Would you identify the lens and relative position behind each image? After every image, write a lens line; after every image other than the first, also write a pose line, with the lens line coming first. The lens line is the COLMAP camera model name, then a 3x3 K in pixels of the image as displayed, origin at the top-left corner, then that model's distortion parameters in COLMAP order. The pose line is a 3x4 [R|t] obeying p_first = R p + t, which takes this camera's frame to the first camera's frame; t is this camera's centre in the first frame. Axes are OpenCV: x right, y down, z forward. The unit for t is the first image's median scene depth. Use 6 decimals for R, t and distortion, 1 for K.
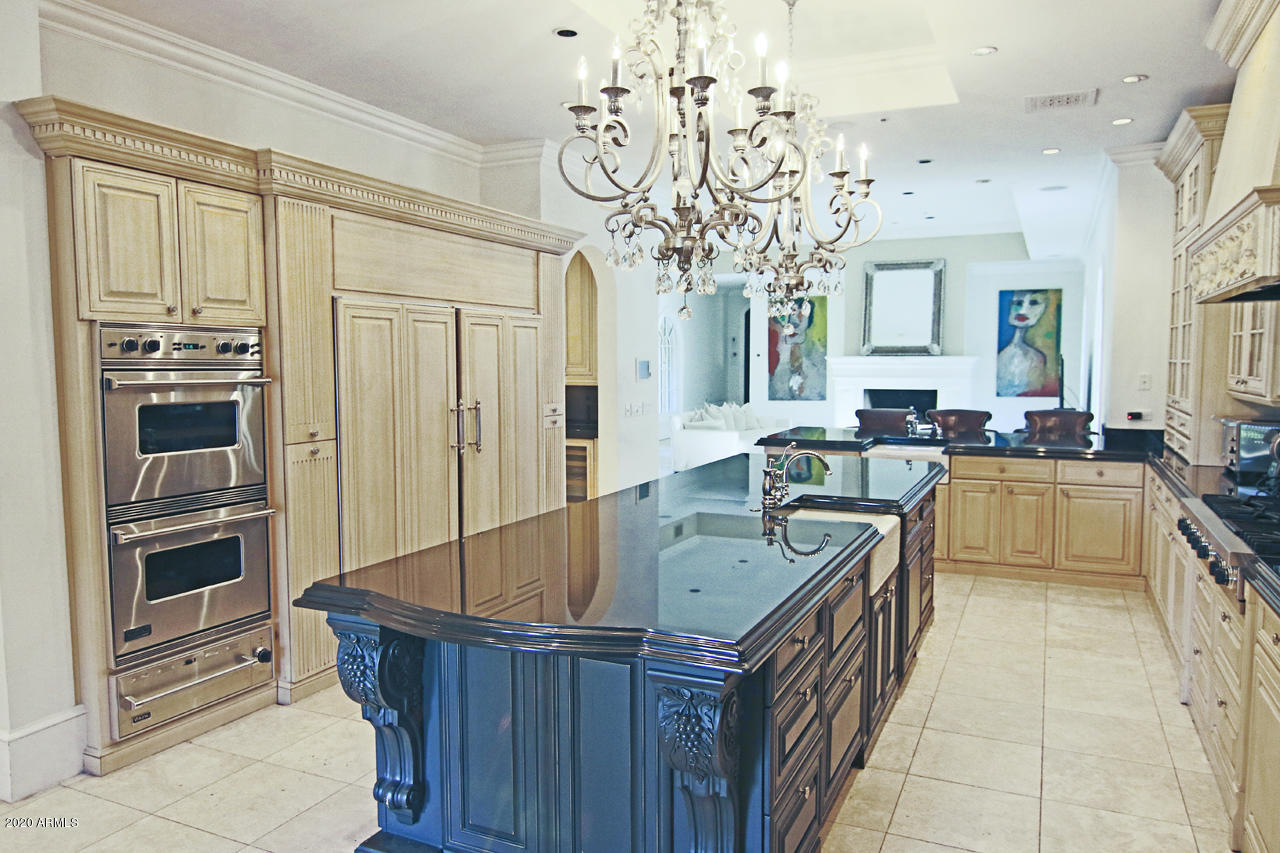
lens RADIAL K [[892.2, 0, 642.6], [0, 892.2, 429.3], [0, 0, 1]] dist [0.005536, -0.023511]
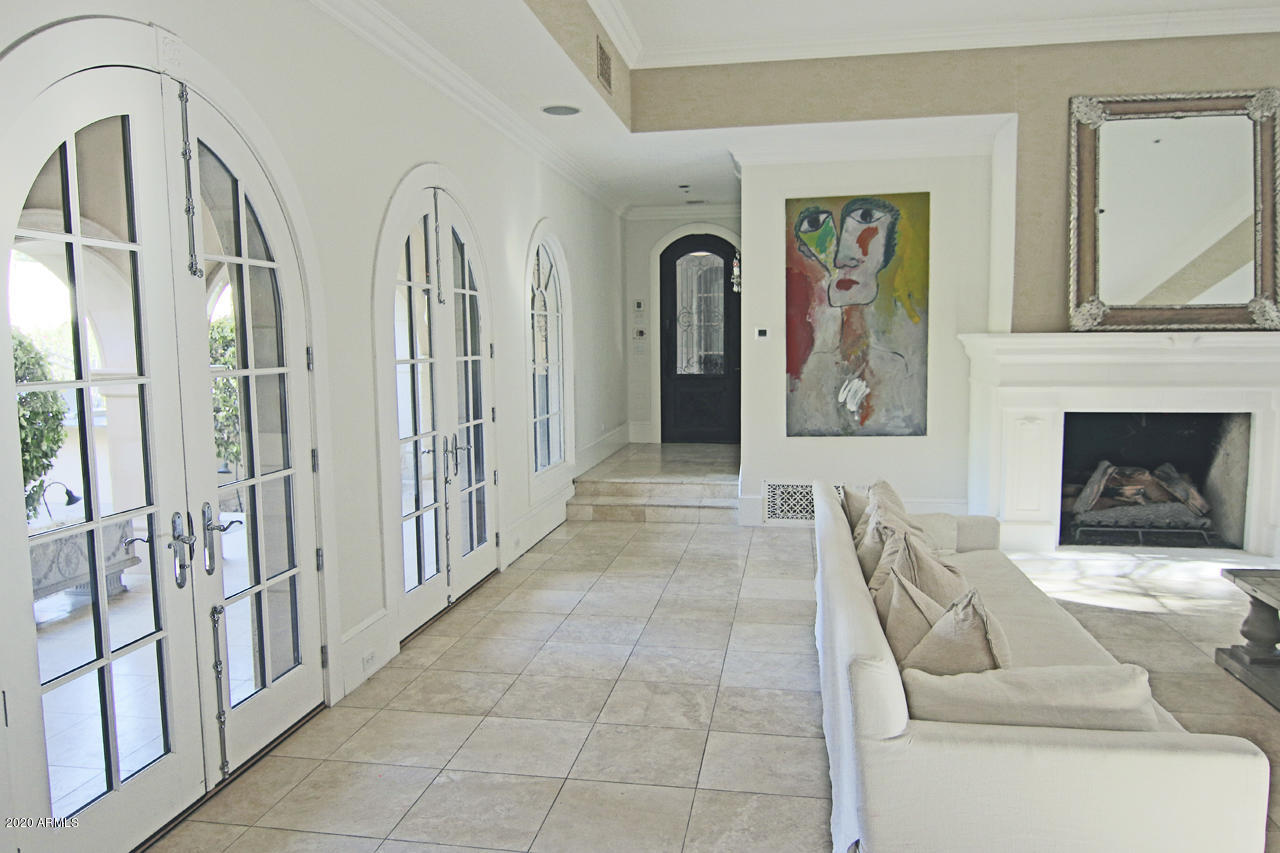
lens RADIAL K [[892.2, 0, 642.6], [0, 892.2, 429.3], [0, 0, 1]] dist [0.005536, -0.023511]
pose [[0.965053, -0.032111, 0.260080, -0.045792], [0.027406, 0.999389, 0.021696, -0.052612], [-0.260618, -0.013810, 0.965343, 0.668870]]
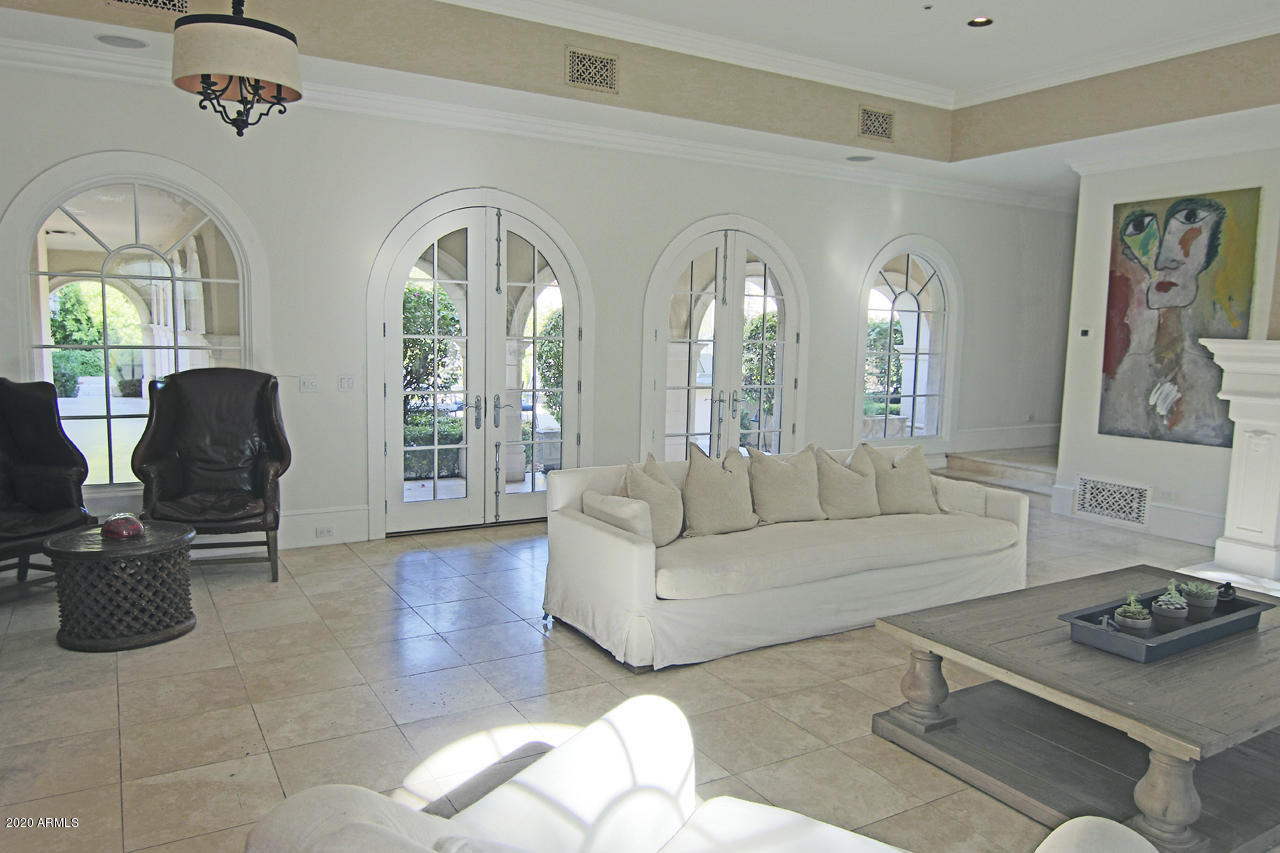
lens RADIAL K [[892.2, 0, 642.6], [0, 892.2, 429.3], [0, 0, 1]] dist [0.005536, -0.023511]
pose [[0.825457, 0.088089, -0.557549, 0.226599], [-0.072900, 0.996113, 0.049451, -0.044551], [0.559737, -0.000174, 0.828670, 0.556227]]
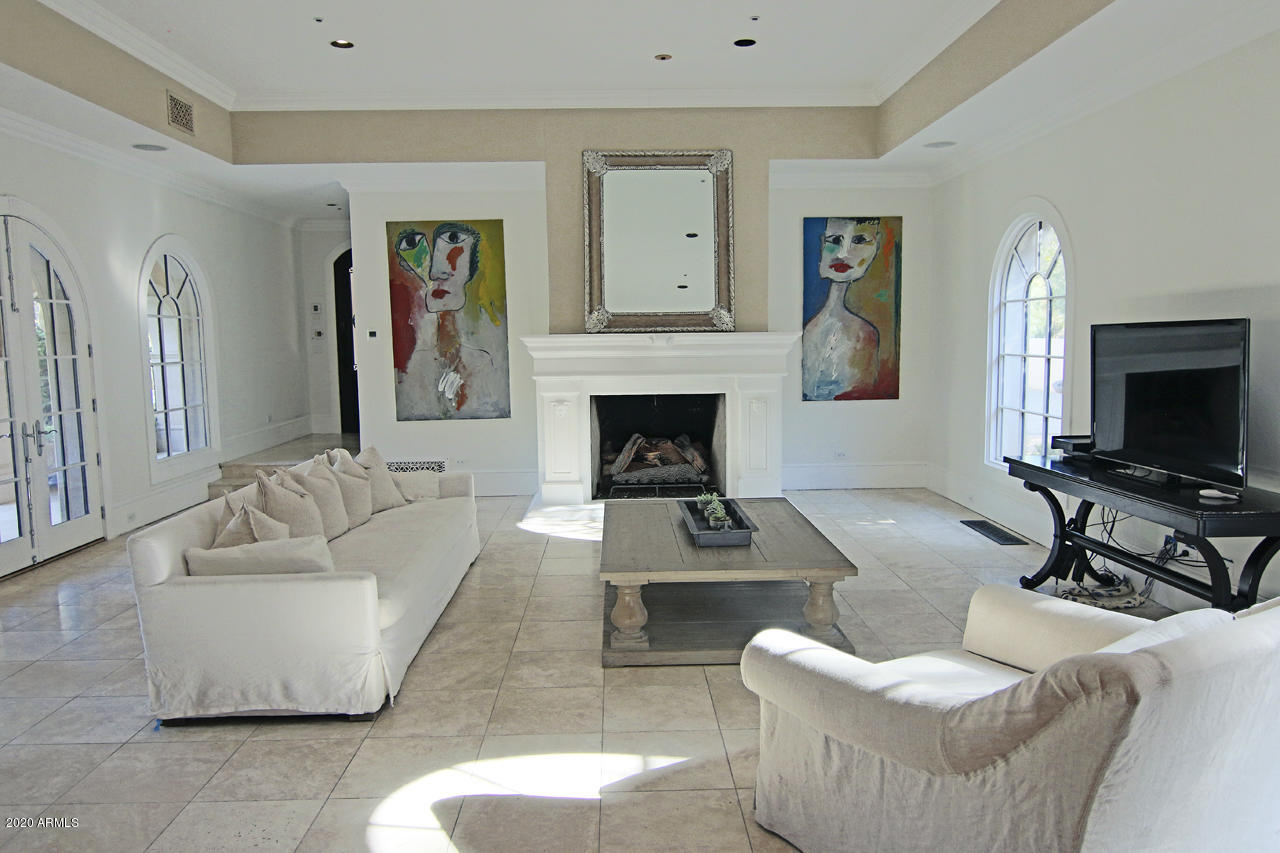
lens RADIAL K [[892.2, 0, 642.6], [0, 892.2, 429.3], [0, 0, 1]] dist [0.005536, -0.023511]
pose [[0.894440, -0.054702, 0.443829, 0.042165], [0.045811, 0.998477, 0.030742, -0.041082], [-0.444835, -0.007165, 0.895584, 0.527411]]
